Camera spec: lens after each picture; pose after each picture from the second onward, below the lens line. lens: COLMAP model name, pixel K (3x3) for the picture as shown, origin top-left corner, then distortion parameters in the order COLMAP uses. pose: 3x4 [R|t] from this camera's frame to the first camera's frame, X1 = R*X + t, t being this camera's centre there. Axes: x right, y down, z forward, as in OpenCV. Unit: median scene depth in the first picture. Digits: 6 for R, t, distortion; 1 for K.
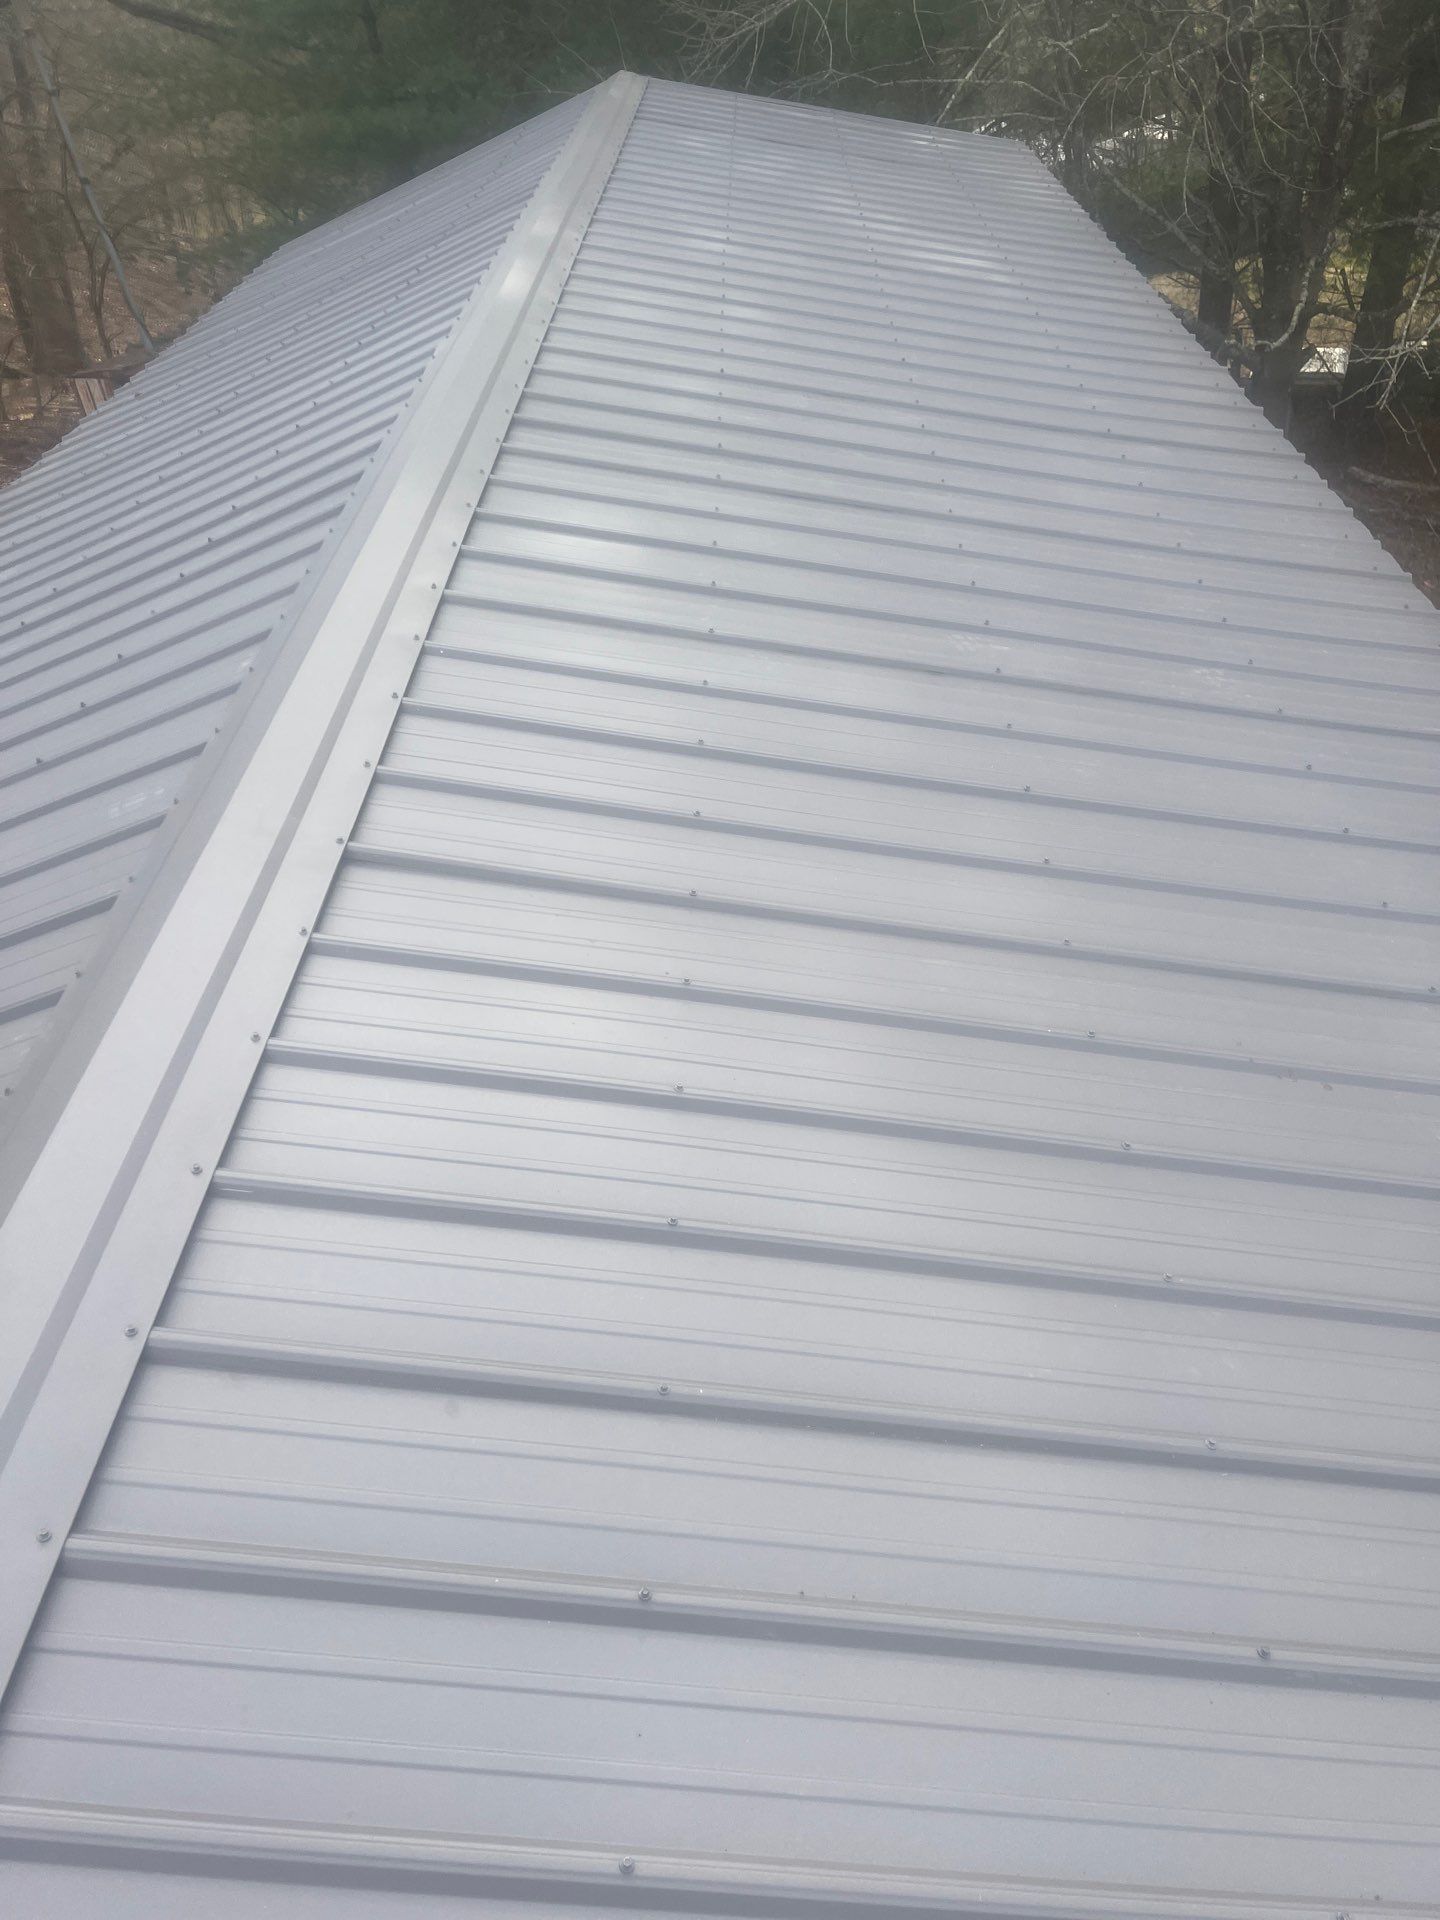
lens RADIAL K [[1346.1, 0, 696.8], [0, 1346.1, 919.2], [0, 0, 1]] dist [0.062270, -0.058276]
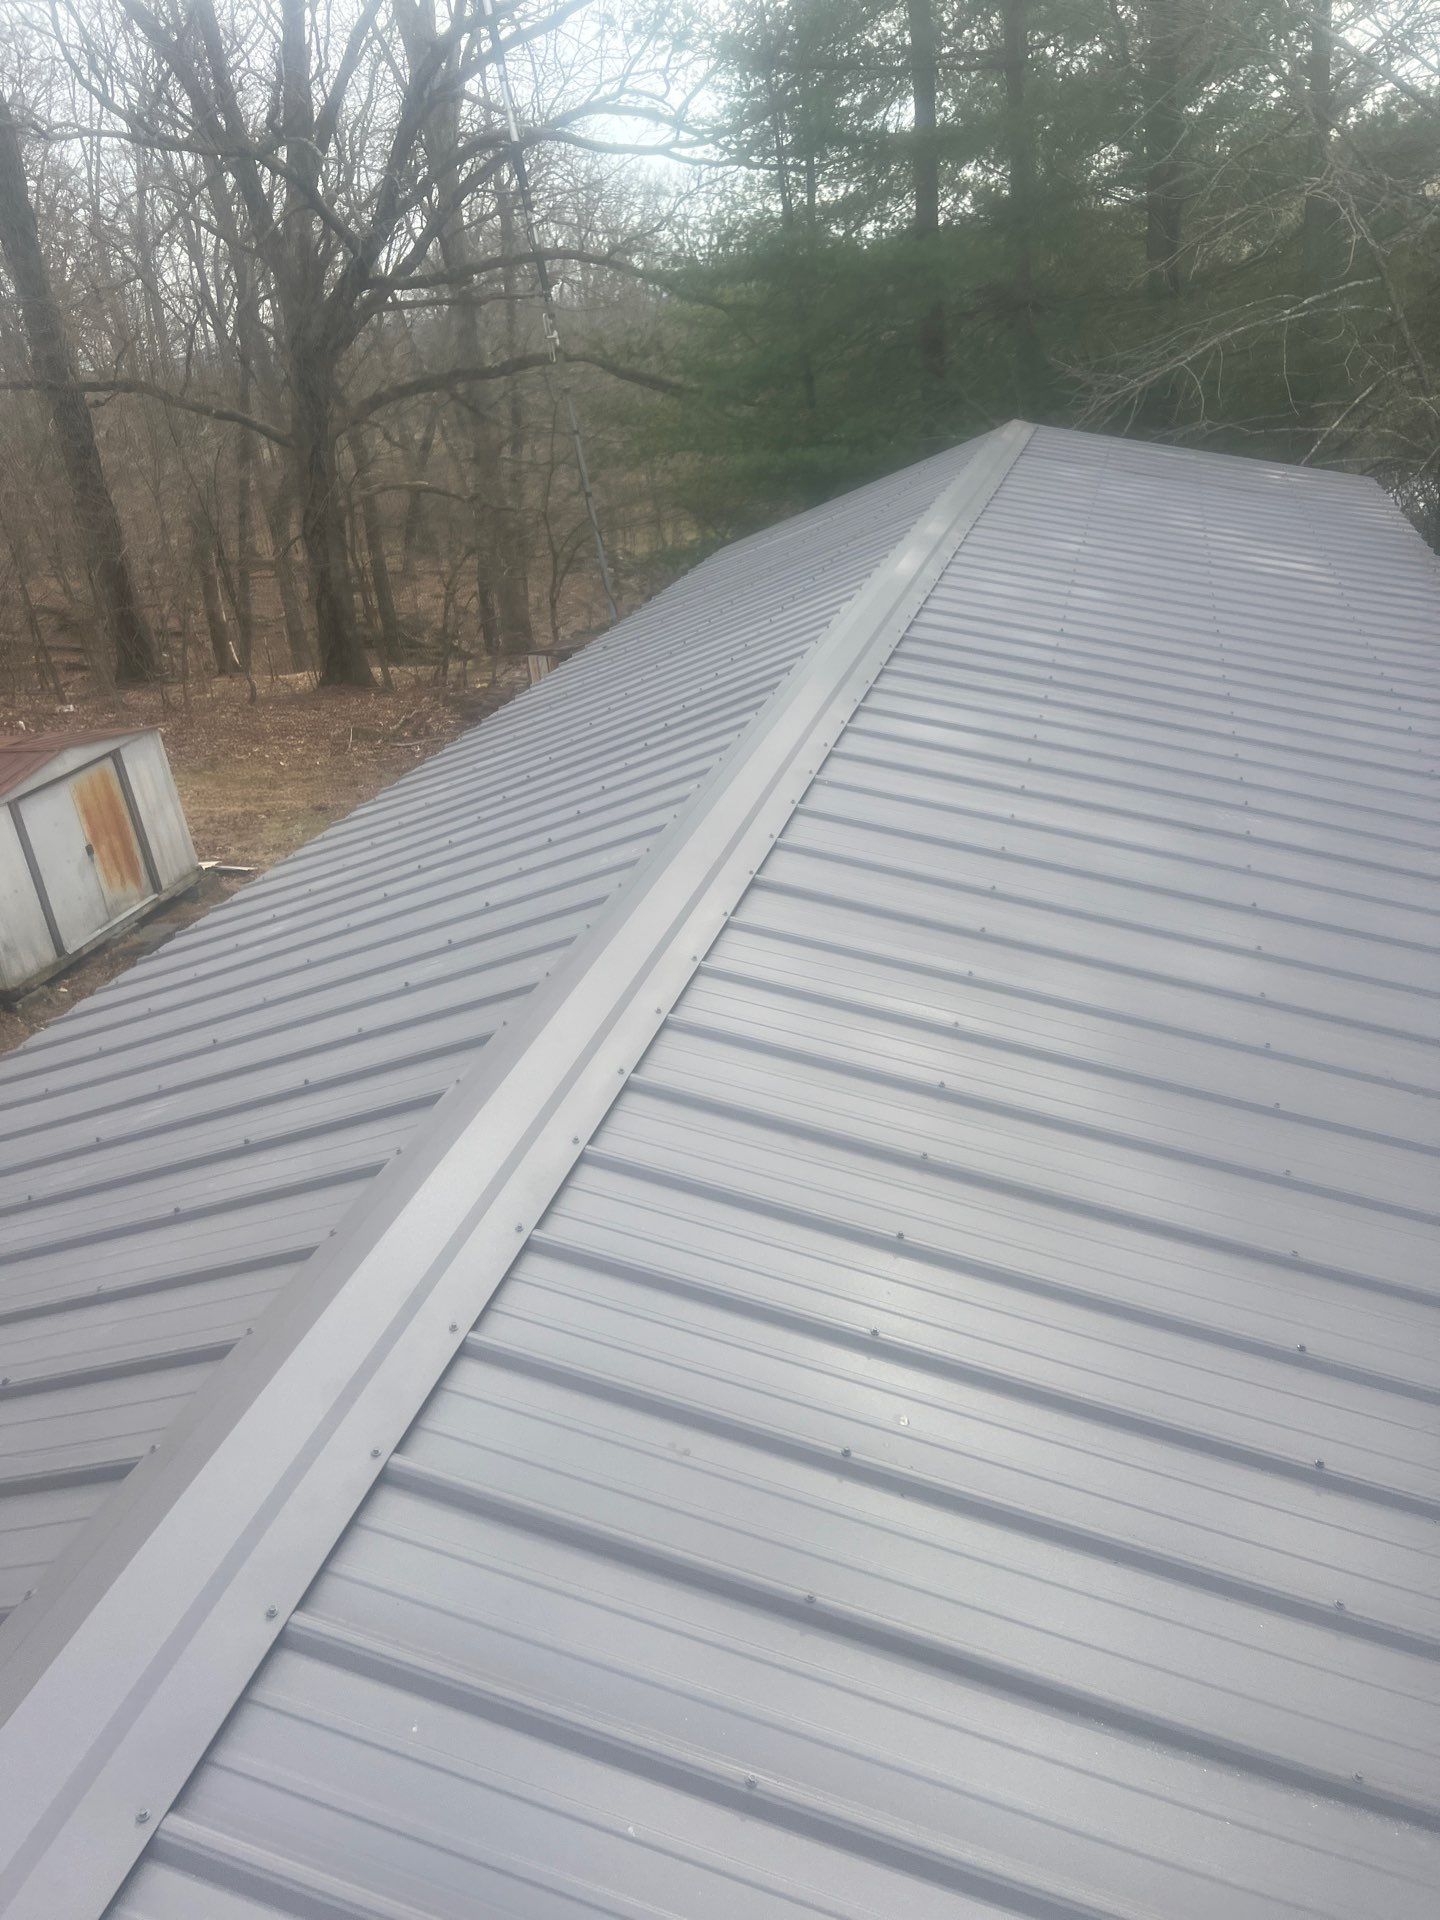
lens RADIAL K [[1420.6, 0, 722.4], [0, 1420.6, 950.4], [0, 0, 1]] dist [0.072634, -0.087868]
pose [[0.969747, 0.091133, -0.226463, 0.034218], [-0.134967, 0.973174, -0.186323, 0.151093], [0.203408, 0.211251, 0.956033, -0.235722]]
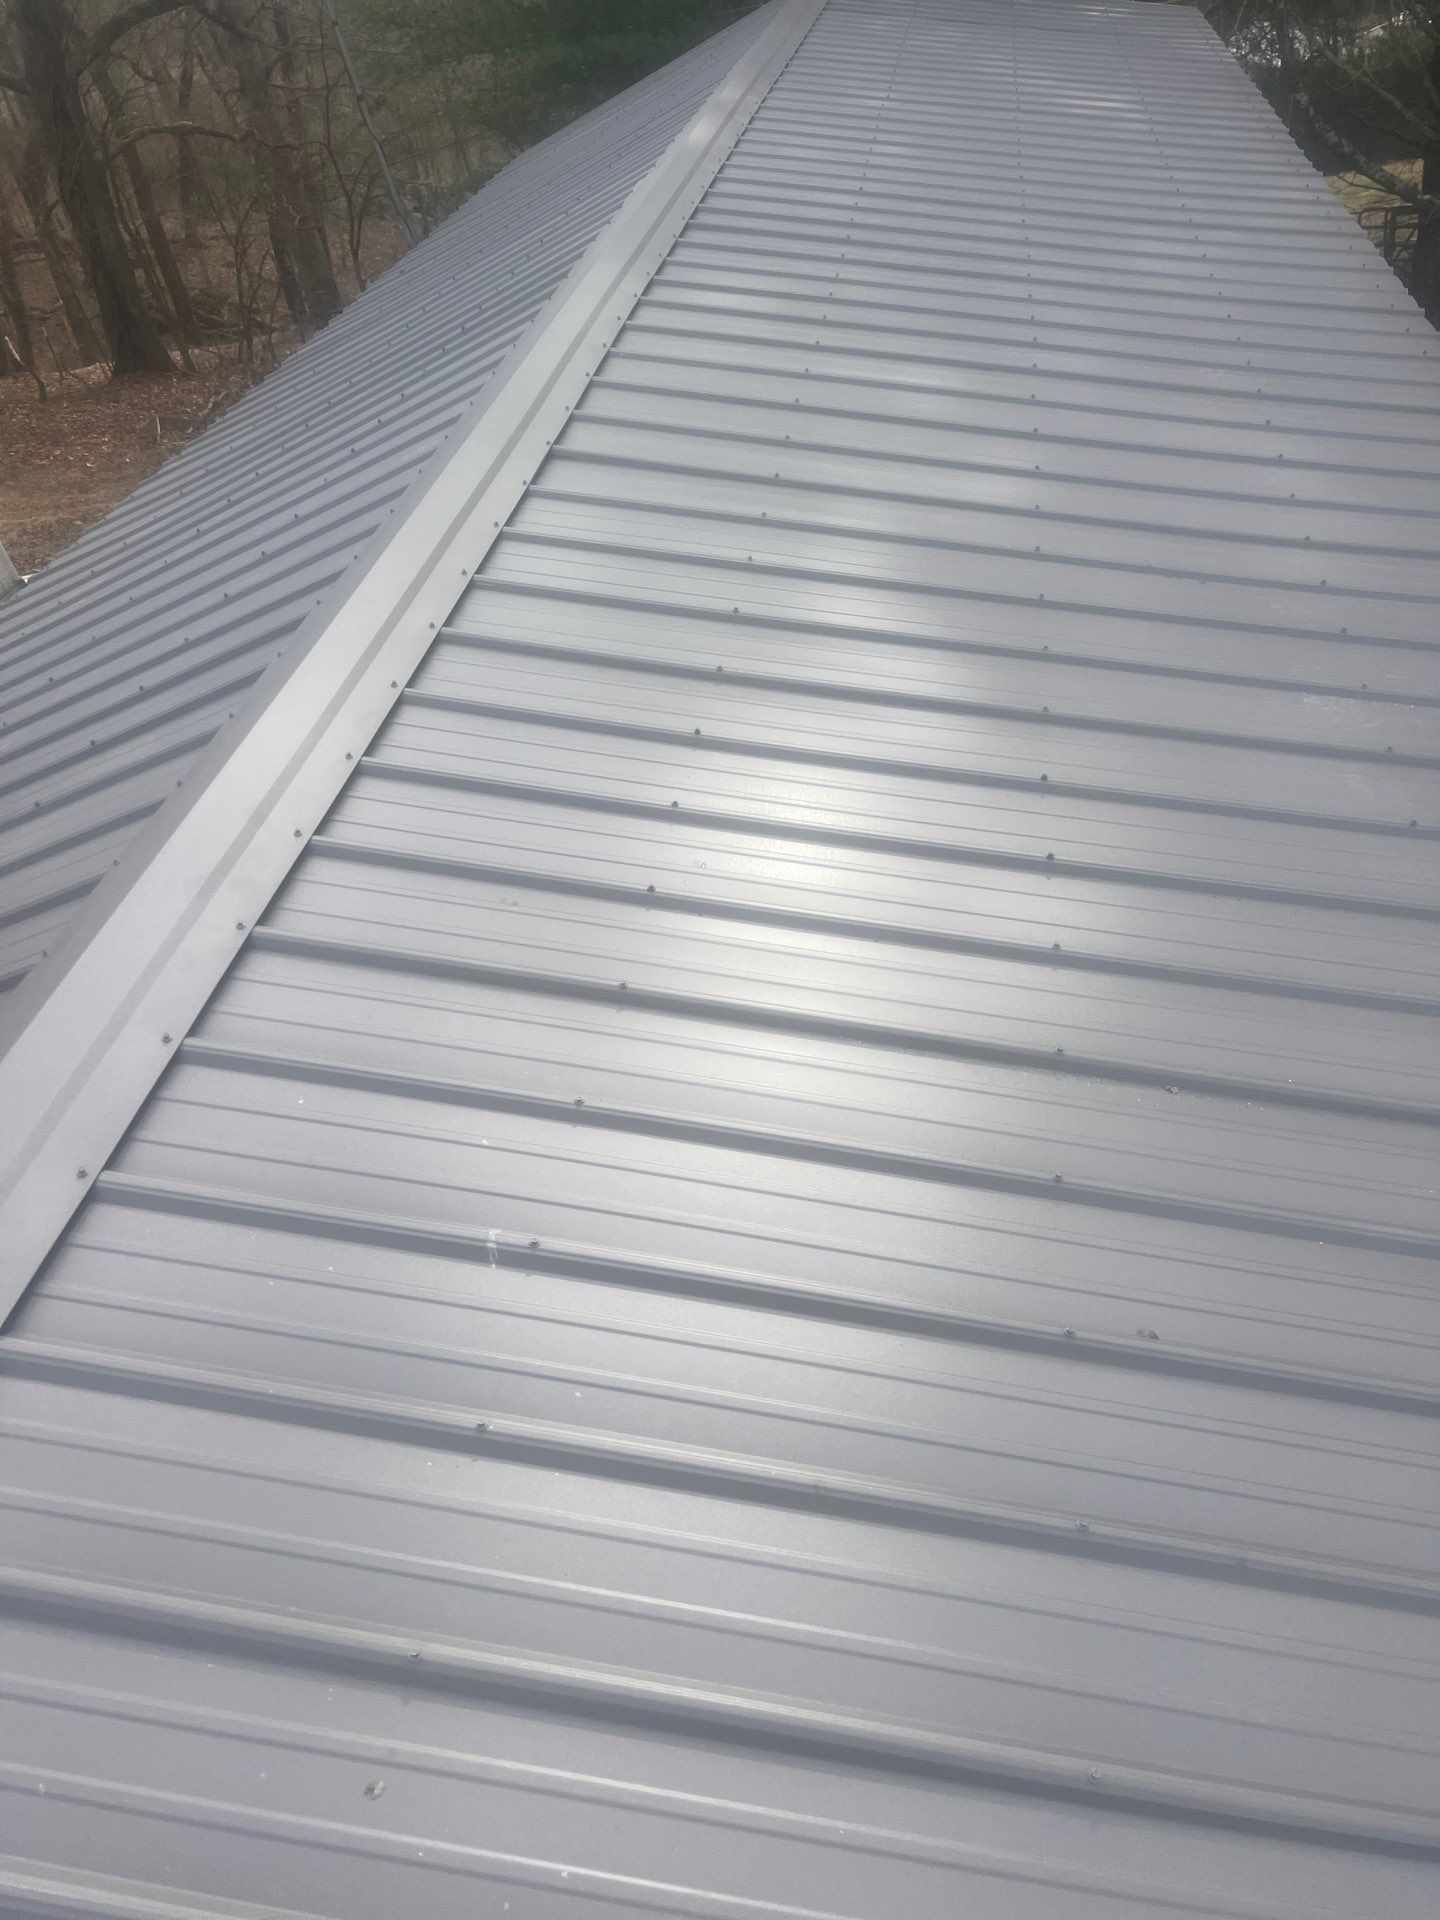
lens RADIAL K [[1459.3, 0, 710.8], [0, 1459.3, 955.9], [0, 0, 1]] dist [0.032386, -0.010331]
pose [[0.987397, 0.019620, -0.157040, 0.089126], [-0.017782, 0.999756, 0.013098, 0.230617], [0.157259, -0.010141, 0.987505, -0.287916]]
